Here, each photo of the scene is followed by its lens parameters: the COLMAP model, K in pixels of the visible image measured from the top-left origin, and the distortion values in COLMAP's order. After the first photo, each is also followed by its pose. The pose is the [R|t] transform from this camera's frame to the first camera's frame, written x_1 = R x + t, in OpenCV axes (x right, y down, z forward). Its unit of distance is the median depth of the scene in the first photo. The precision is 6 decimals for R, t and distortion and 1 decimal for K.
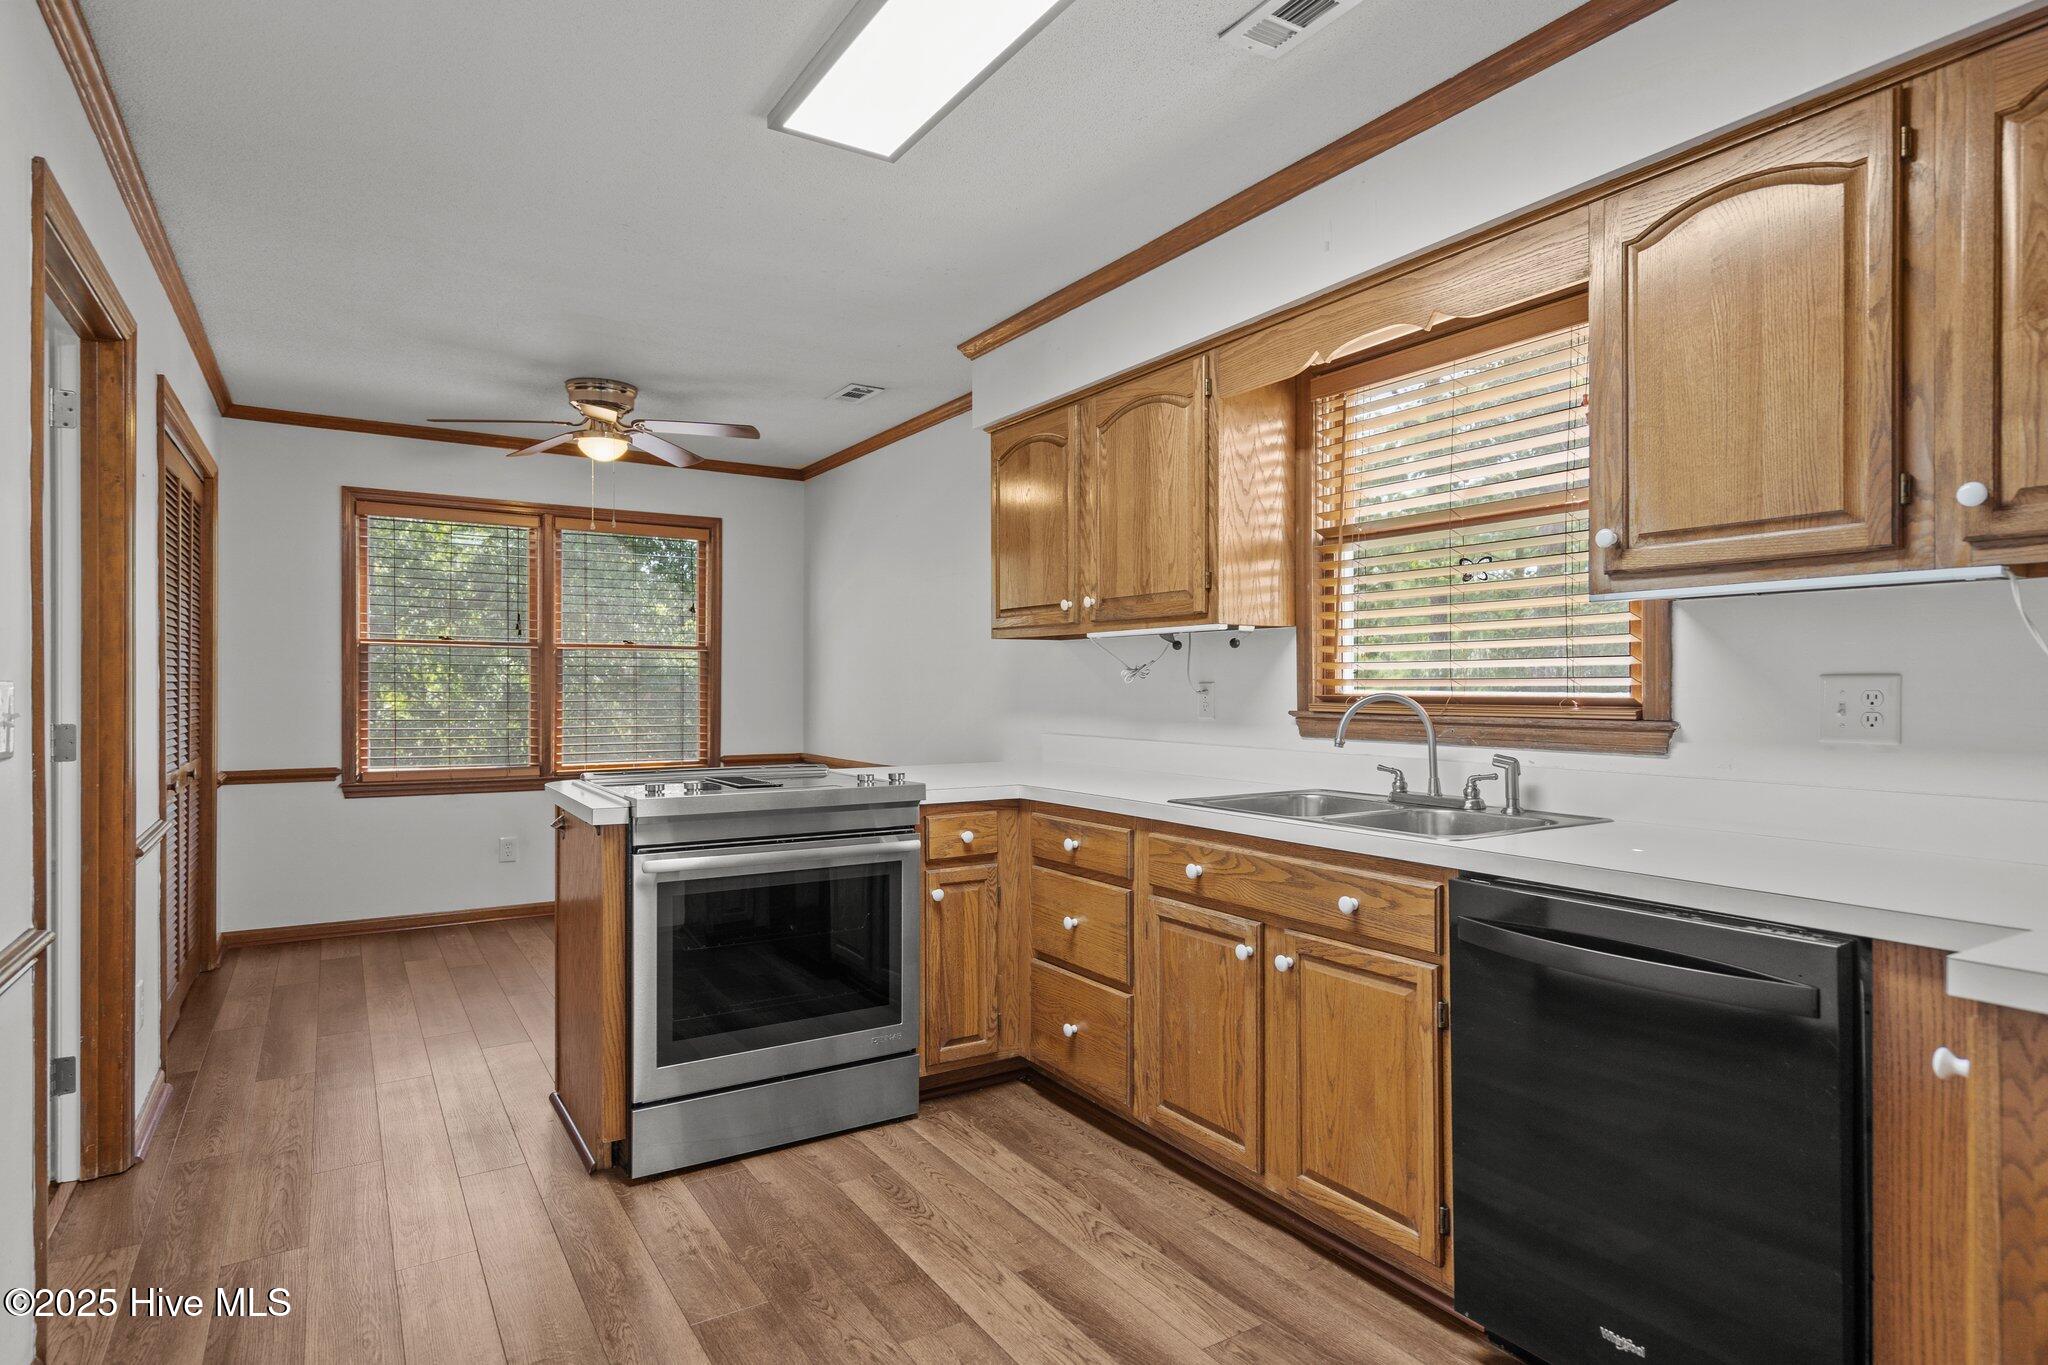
lens RADIAL K [[1084.3, 0, 1026.6], [0, 1084.3, 700.7], [0, 0, 1]] dist [0.024570, -0.000152]
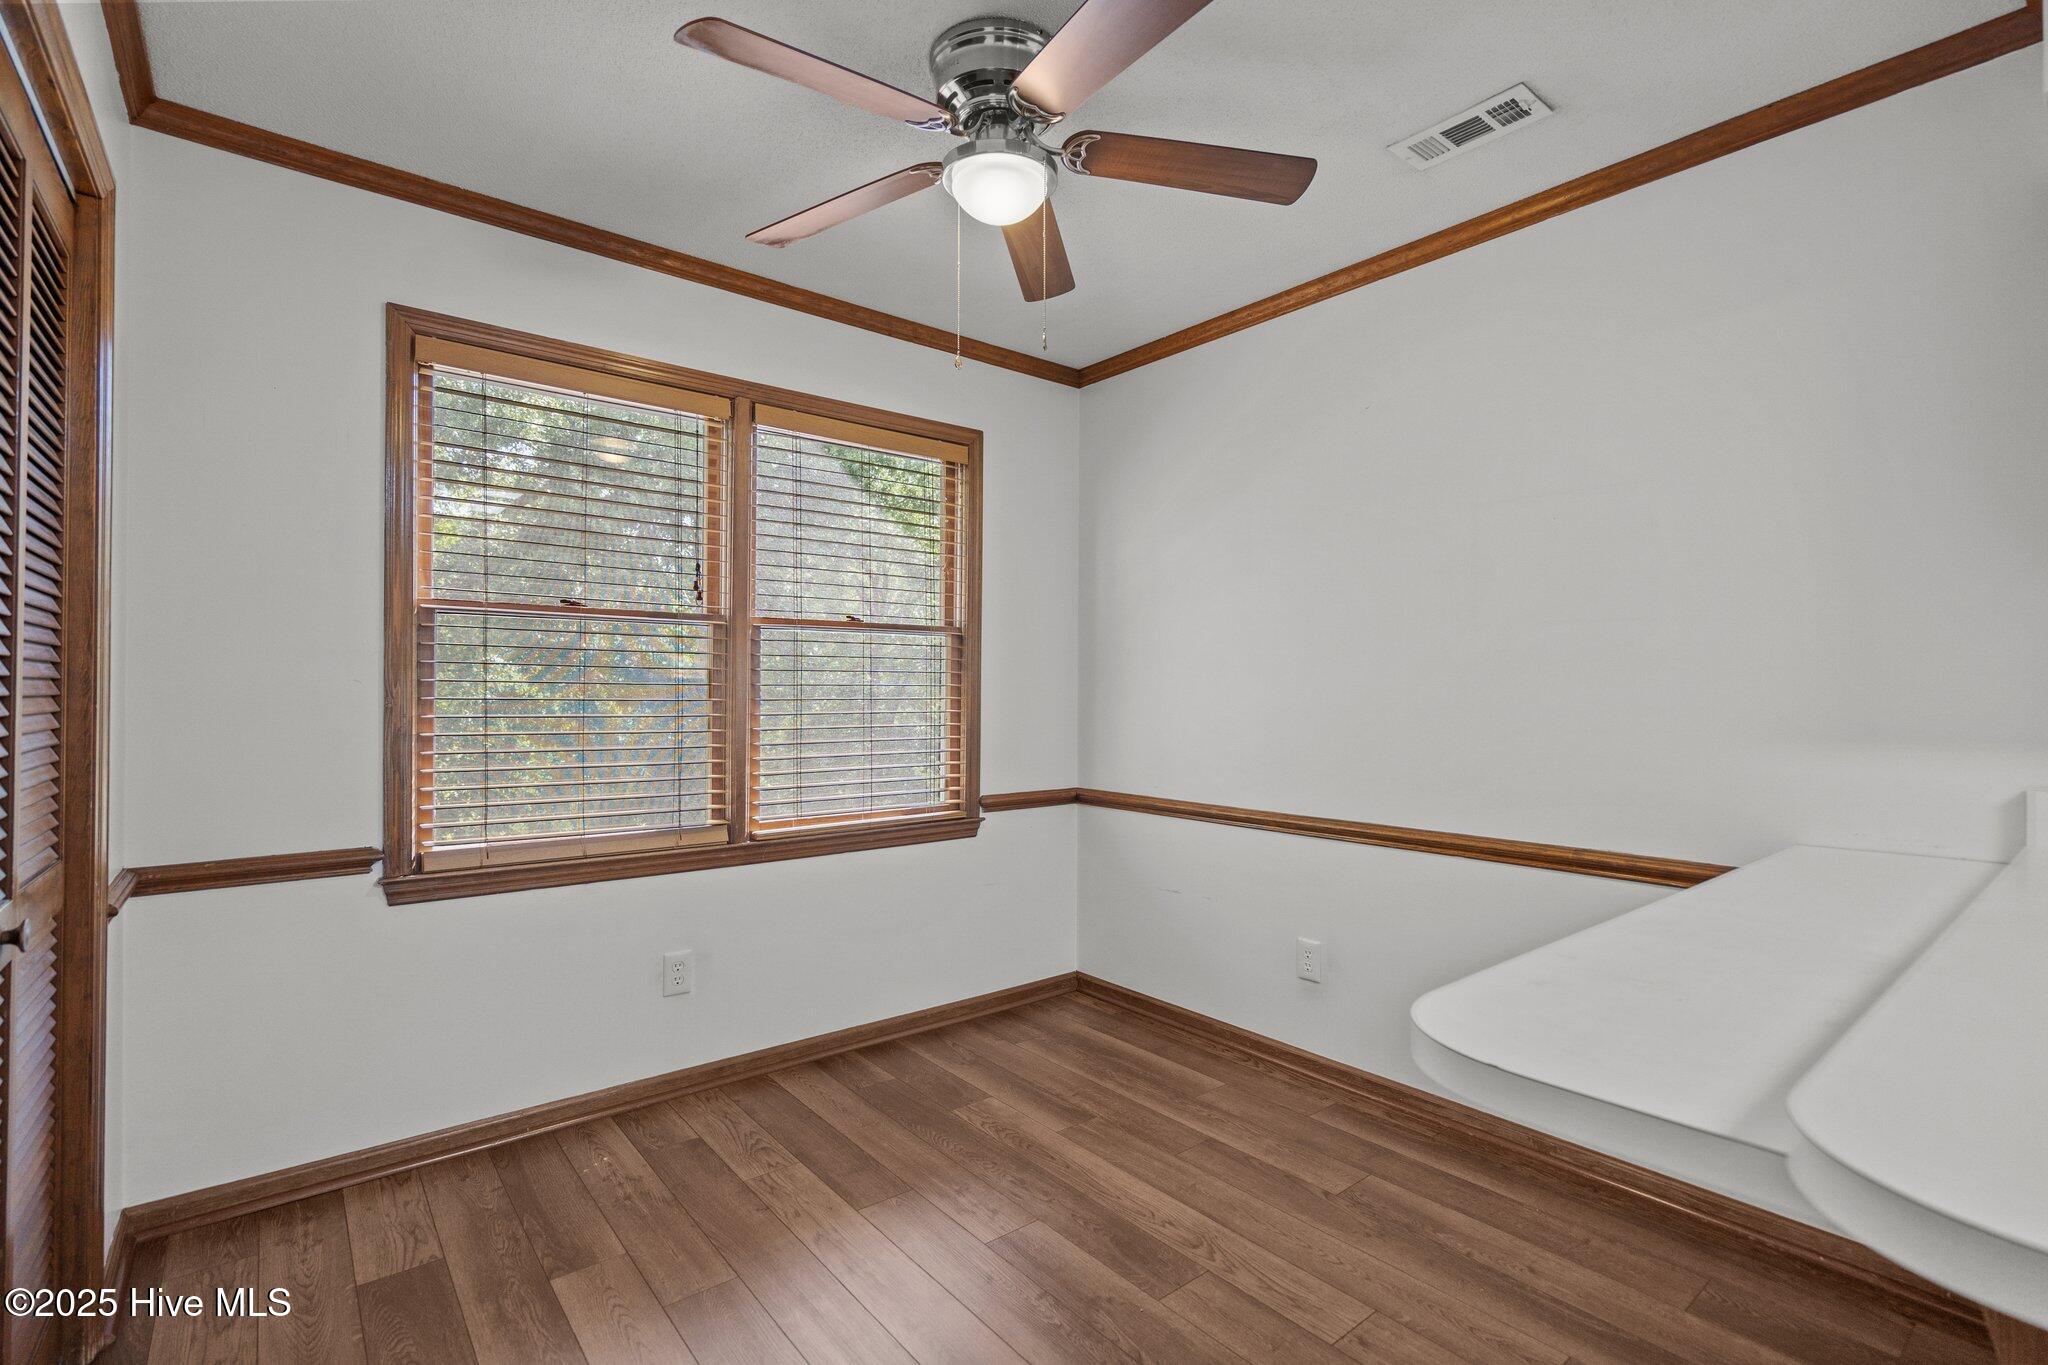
lens RADIAL K [[927.1, 0, 1032.9], [0, 927.1, 696.1], [0, 0, 1]] dist [0.001925, 0.000760]
pose [[0.992778, 0.003086, 0.119928, -0.368990], [-0.002637, 0.999989, -0.003908, -0.008589], [-0.119938, 0.003564, 0.992775, 0.521720]]
